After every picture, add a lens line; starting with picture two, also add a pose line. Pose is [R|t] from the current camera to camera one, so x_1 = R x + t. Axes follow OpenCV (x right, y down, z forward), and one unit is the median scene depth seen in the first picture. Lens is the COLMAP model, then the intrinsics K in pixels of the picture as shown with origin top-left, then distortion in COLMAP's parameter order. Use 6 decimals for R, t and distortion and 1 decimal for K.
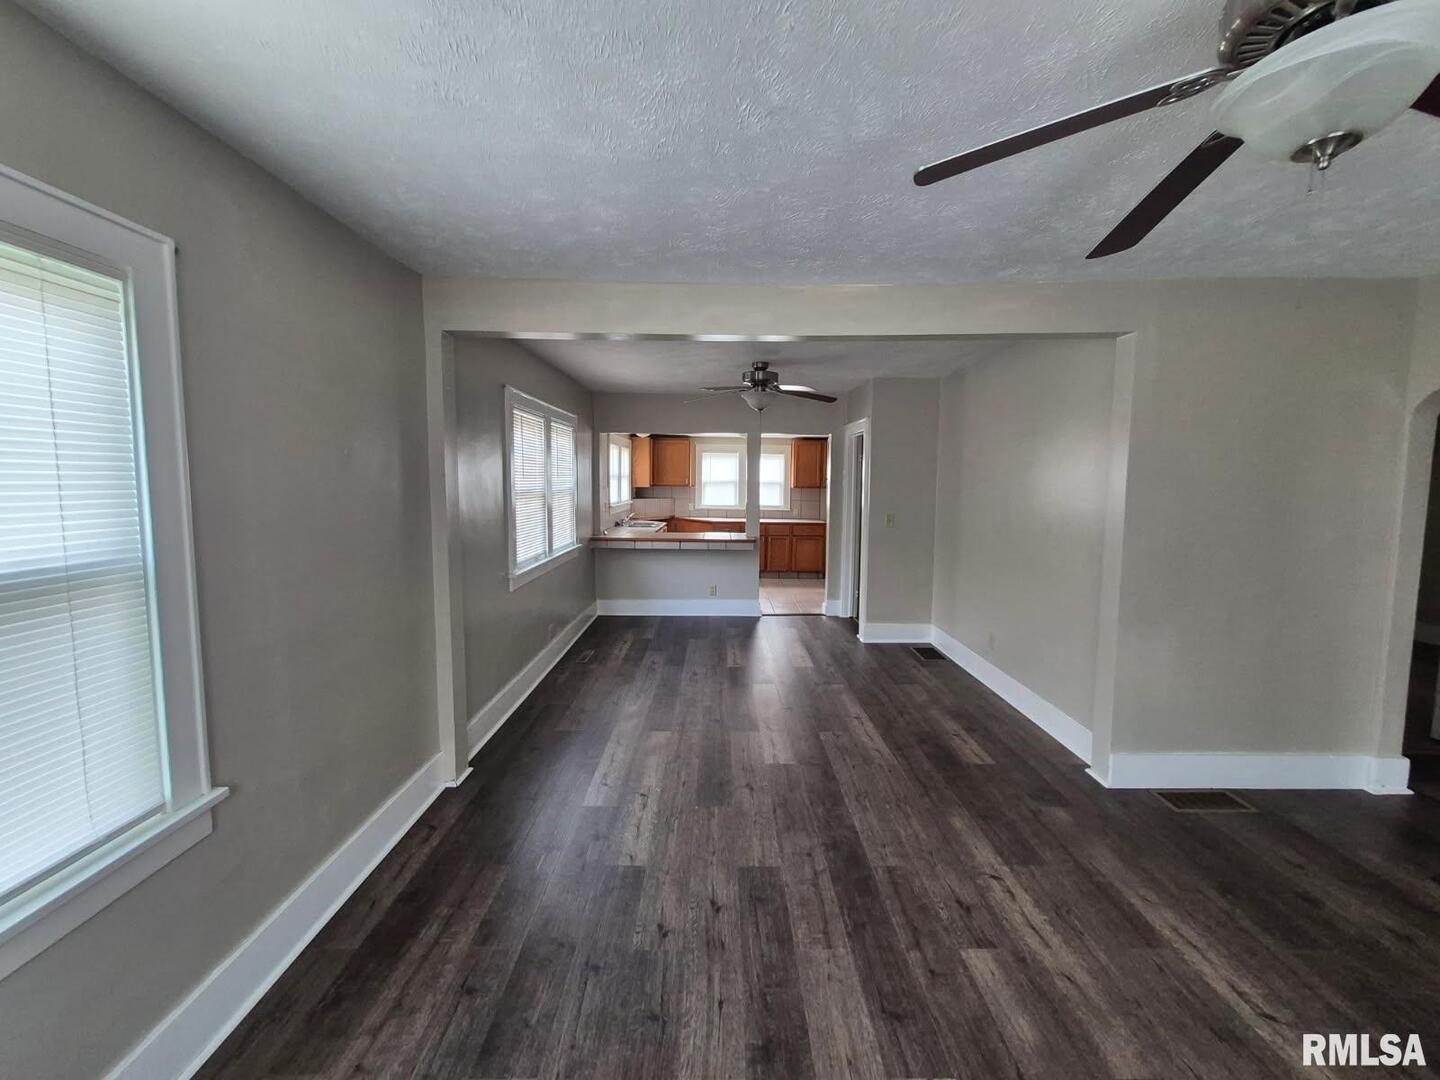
lens RADIAL K [[563.0, 0, 717.4], [0, 563.0, 524.9], [0, 0, 1]] dist [-0.001989, 0.000658]
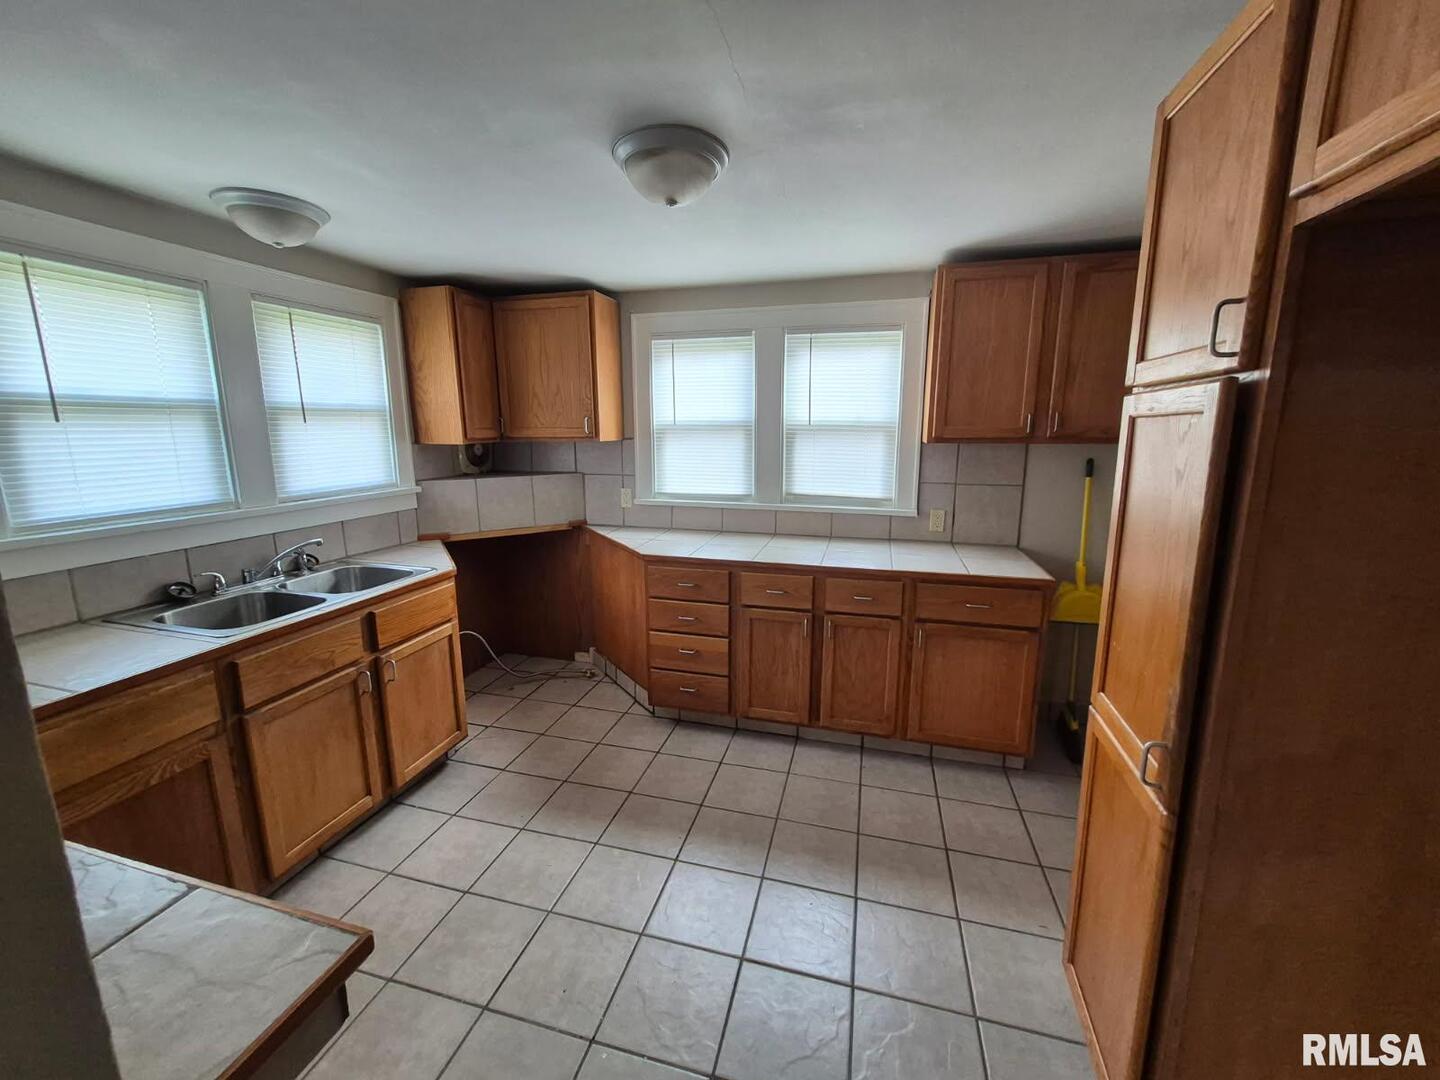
lens RADIAL K [[563.0, 0, 717.0], [0, 563.0, 531.9], [0, 0, 1]] dist [-0.001989, 0.000658]
pose [[0.963149, 0.033754, -0.266843, 0.301232], [-0.007440, 0.995058, 0.099017, -0.133098], [0.268866, -0.093383, 0.958640, 1.914997]]
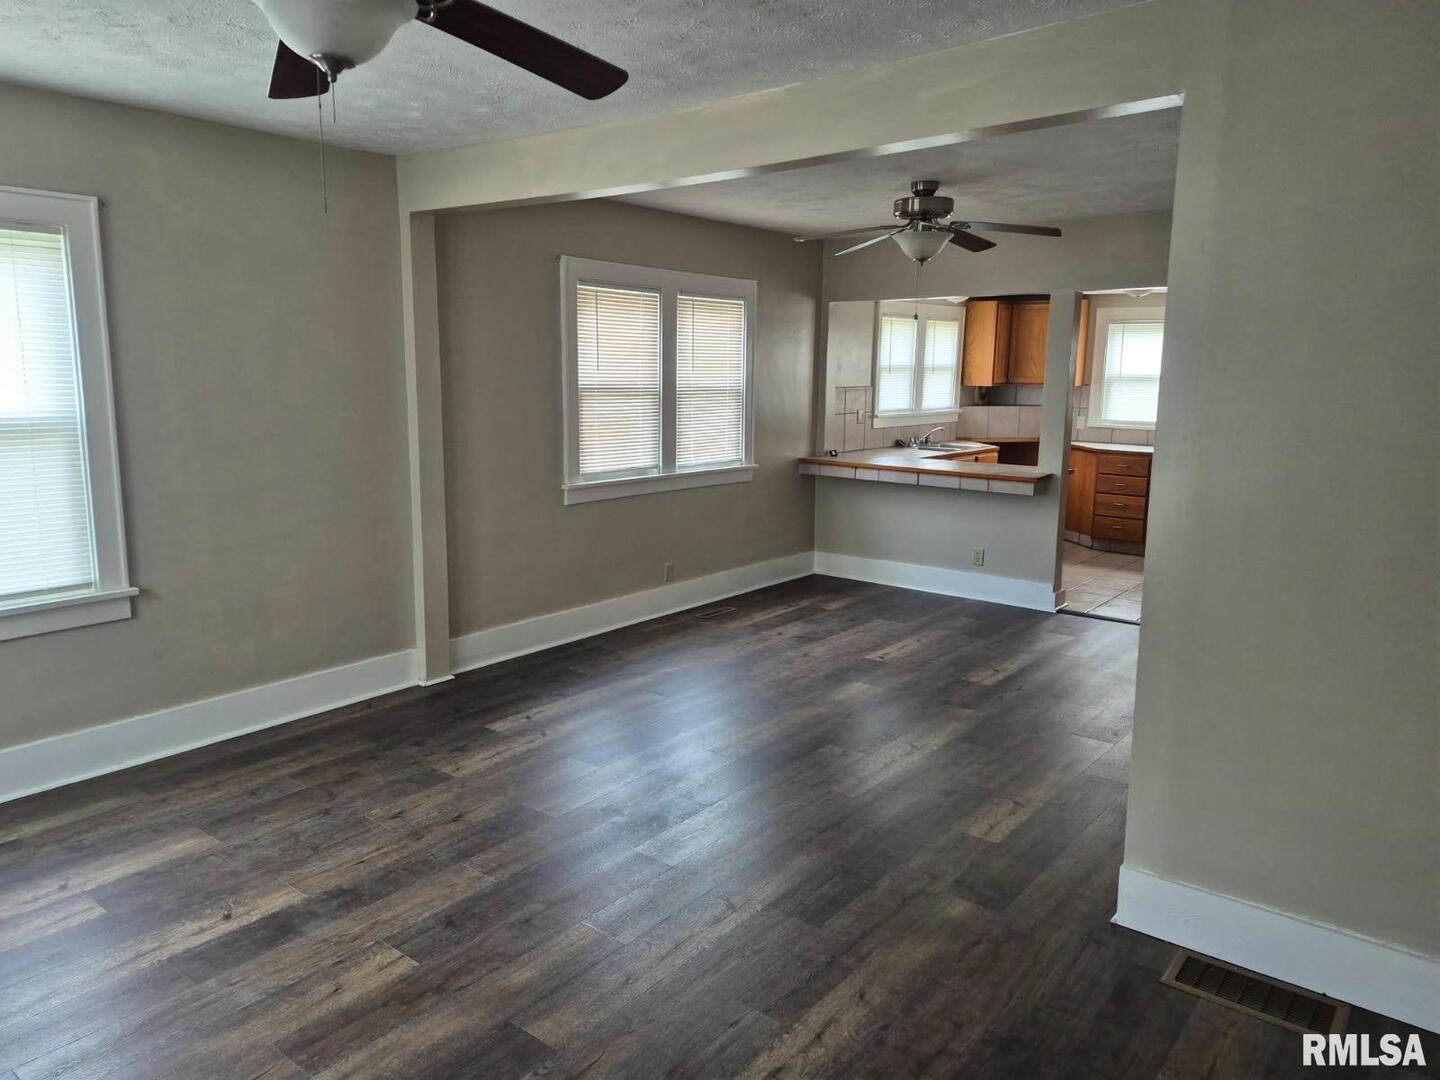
lens RADIAL K [[987.2, 0, 705.9], [0, 987.2, 519.9], [0, 0, 1]] dist [0.059010, -0.050931]
pose [[0.779177, 0.098010, -0.619094, 0.816454], [-0.057370, 0.994705, 0.085269, 0.002850], [0.624173, -0.030922, 0.780674, -0.025550]]
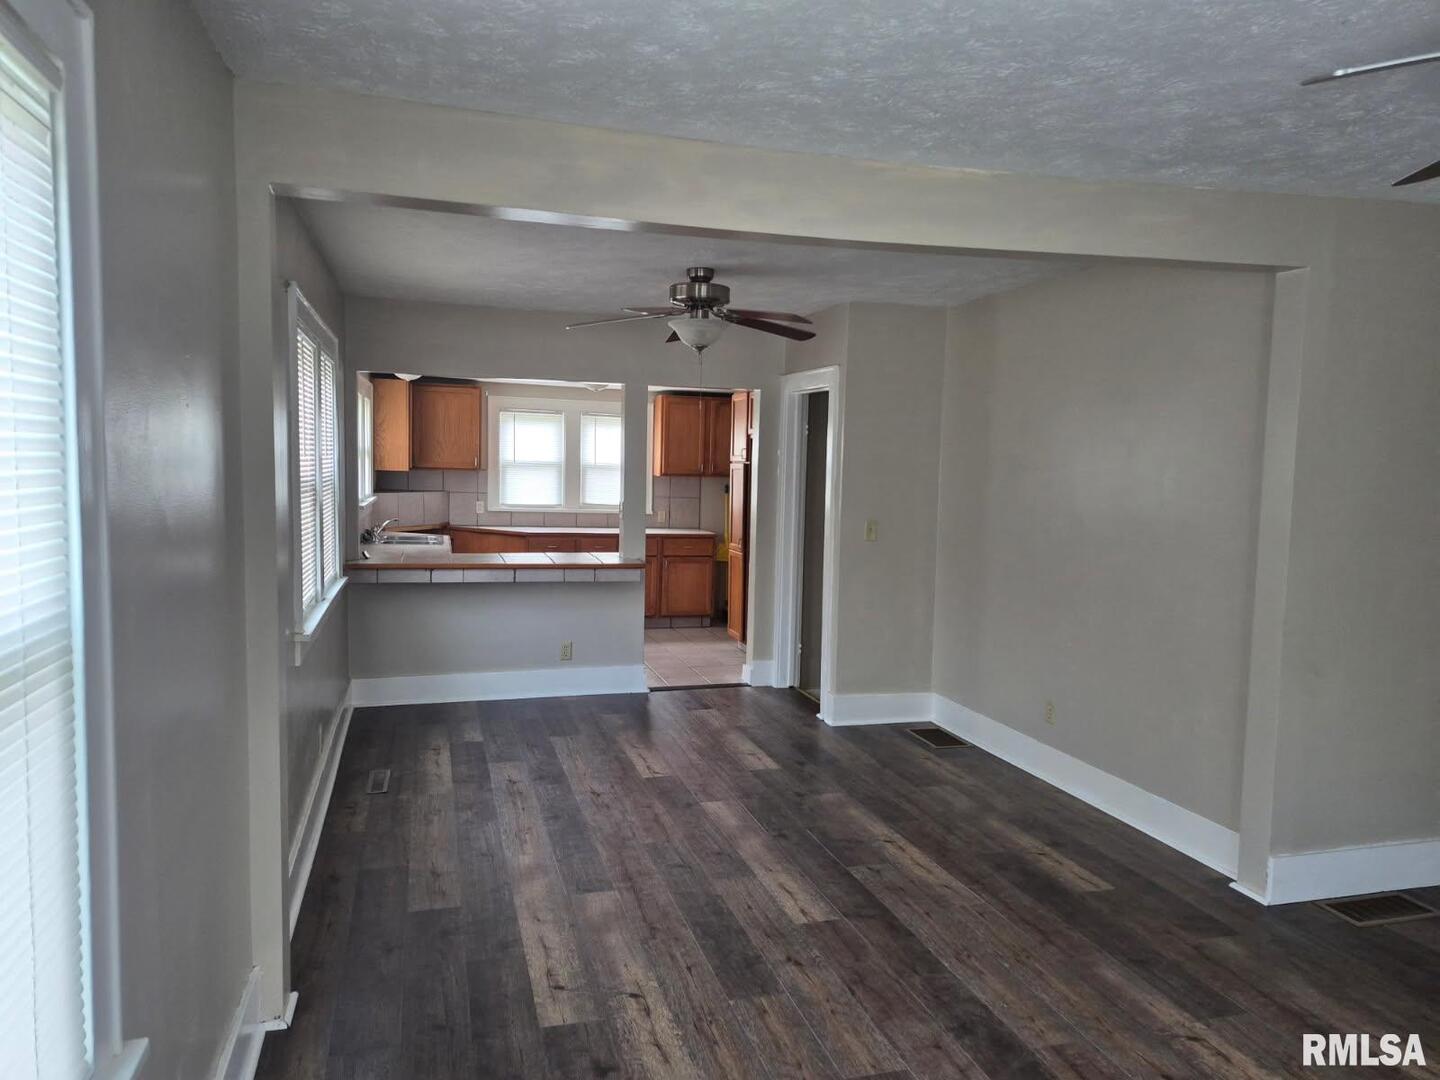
lens RADIAL K [[987.2, 0, 698.4], [0, 987.2, 543.1], [0, 0, 1]] dist [0.059010, -0.050931]
pose [[0.963857, -0.008404, 0.266288, -0.284541], [0.007009, 0.999956, 0.006189, -0.002905], [-0.266329, -0.004099, 0.963874, -0.026578]]
